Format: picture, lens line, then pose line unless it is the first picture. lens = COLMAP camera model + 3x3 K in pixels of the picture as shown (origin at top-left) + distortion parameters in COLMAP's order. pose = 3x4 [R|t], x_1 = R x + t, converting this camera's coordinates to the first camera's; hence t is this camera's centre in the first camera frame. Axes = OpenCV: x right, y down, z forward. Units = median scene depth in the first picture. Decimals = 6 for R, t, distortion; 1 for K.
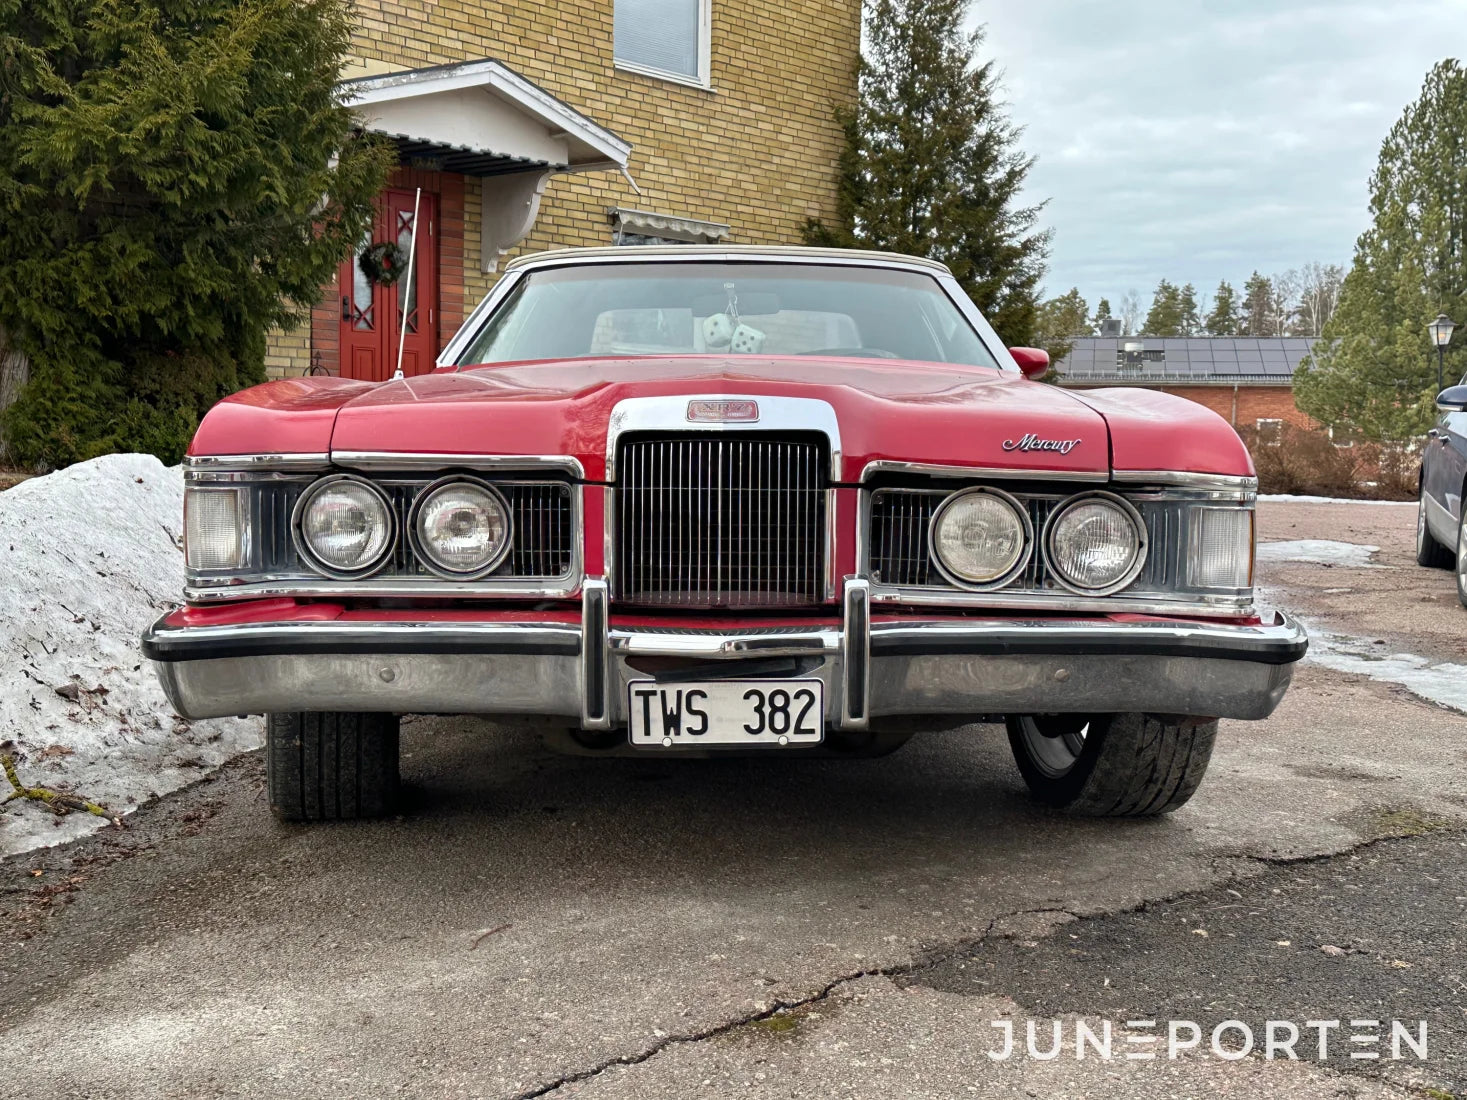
lens RADIAL K [[1672.0, 0, 742.6], [0, 1672.0, 543.2], [0, 0, 1]] dist [0.114080, 0.000000]
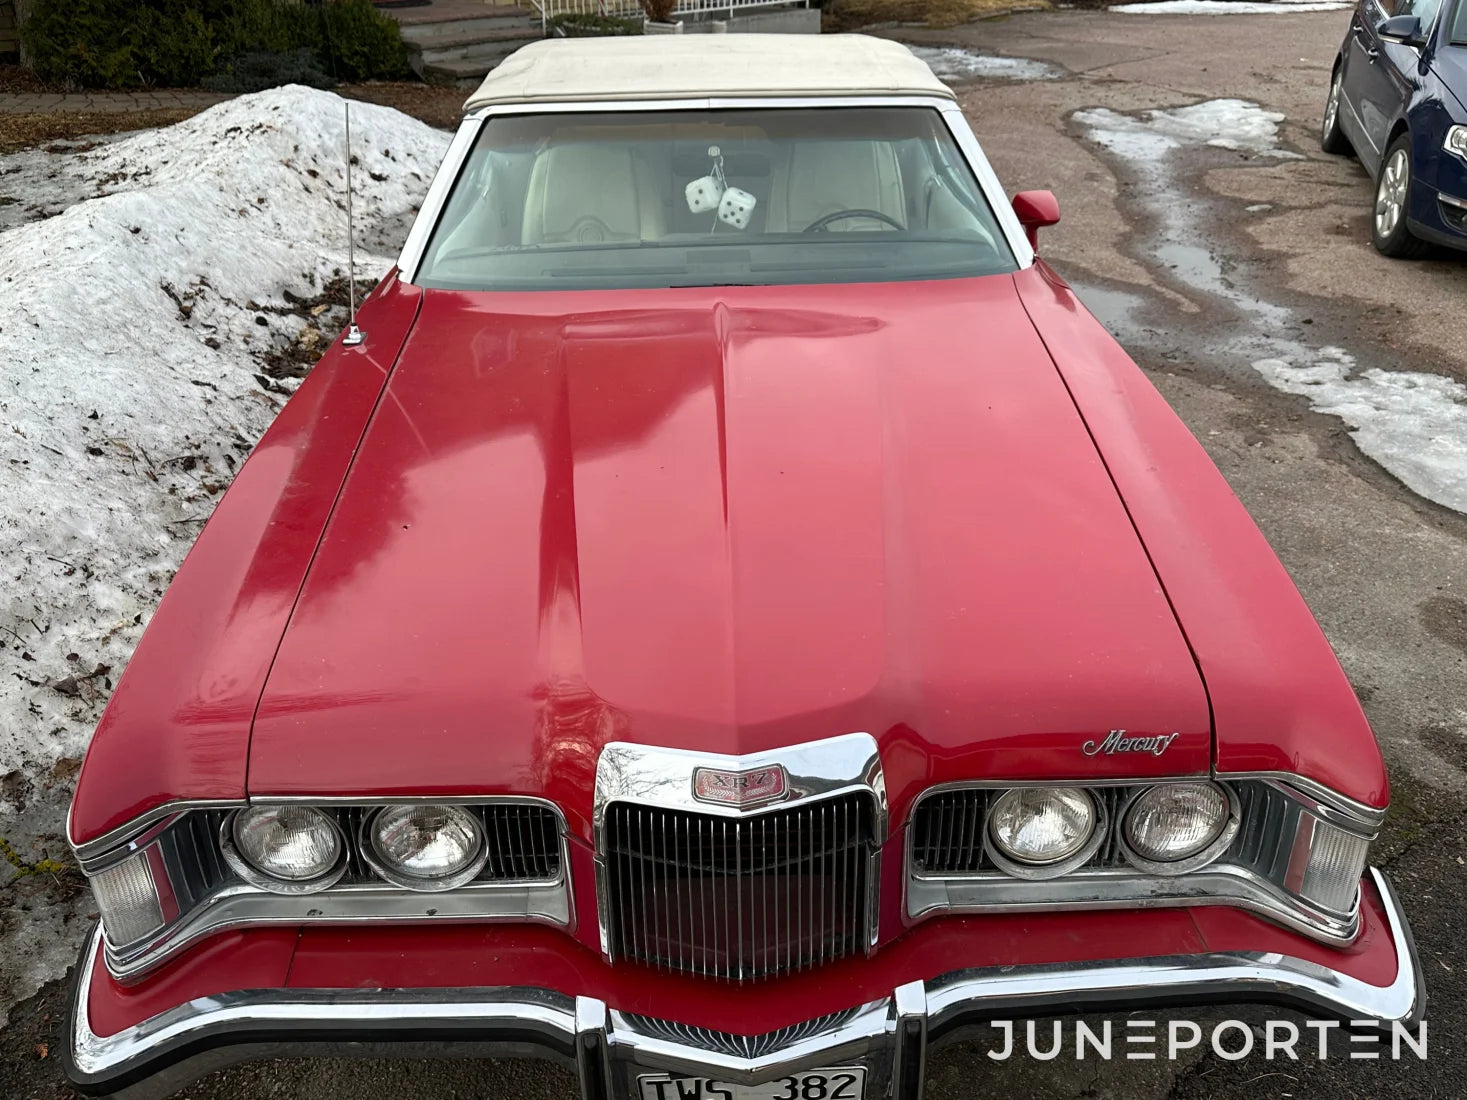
lens RADIAL K [[1285.9, 0, 747.6], [0, 1285.9, 542.5], [0, 0, 1]] dist [0.056626, -0.066048]
pose [[0.999333, -0.033432, 0.014705, -0.002407], [0.024739, 0.915794, 0.400886, -0.078381], [-0.026869, -0.400255, 0.916010, 0.091816]]
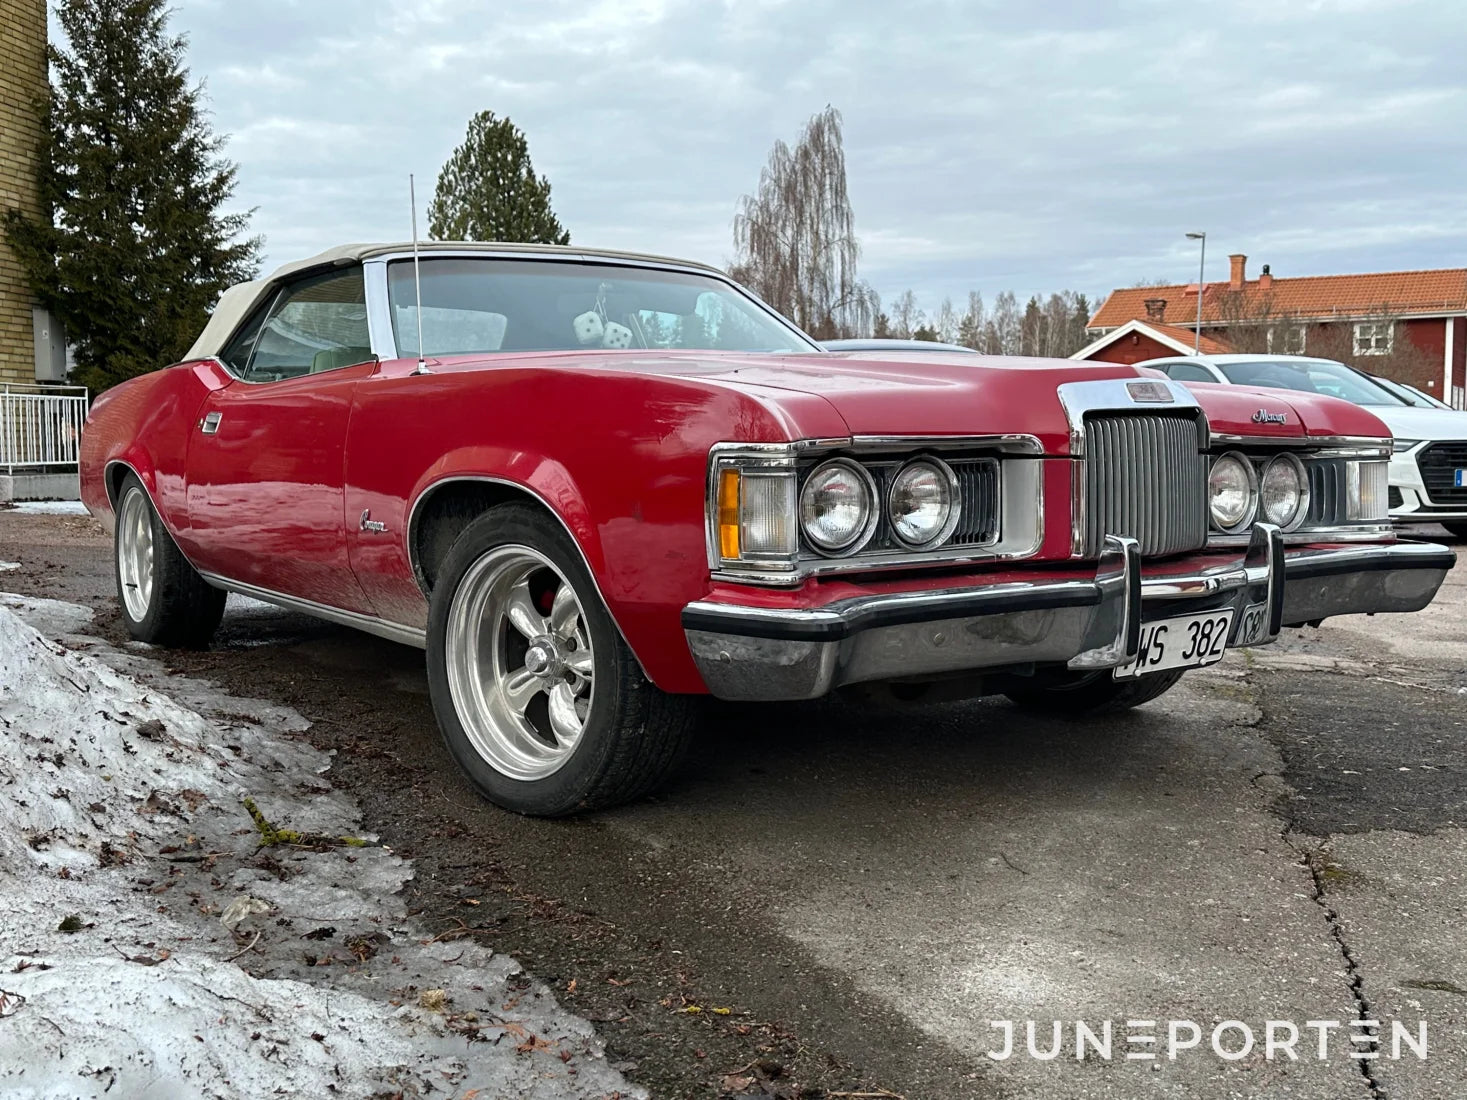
lens RADIAL K [[1555.4, 0, 758.9], [0, 1555.4, 507.8], [0, 0, 1]] dist [0.040911, 0.000000]
pose [[0.819854, -0.049058, 0.570467, -0.163897], [0.058369, 0.998293, 0.001963, -0.002865], [-0.569589, 0.031688, 0.821319, 0.044987]]
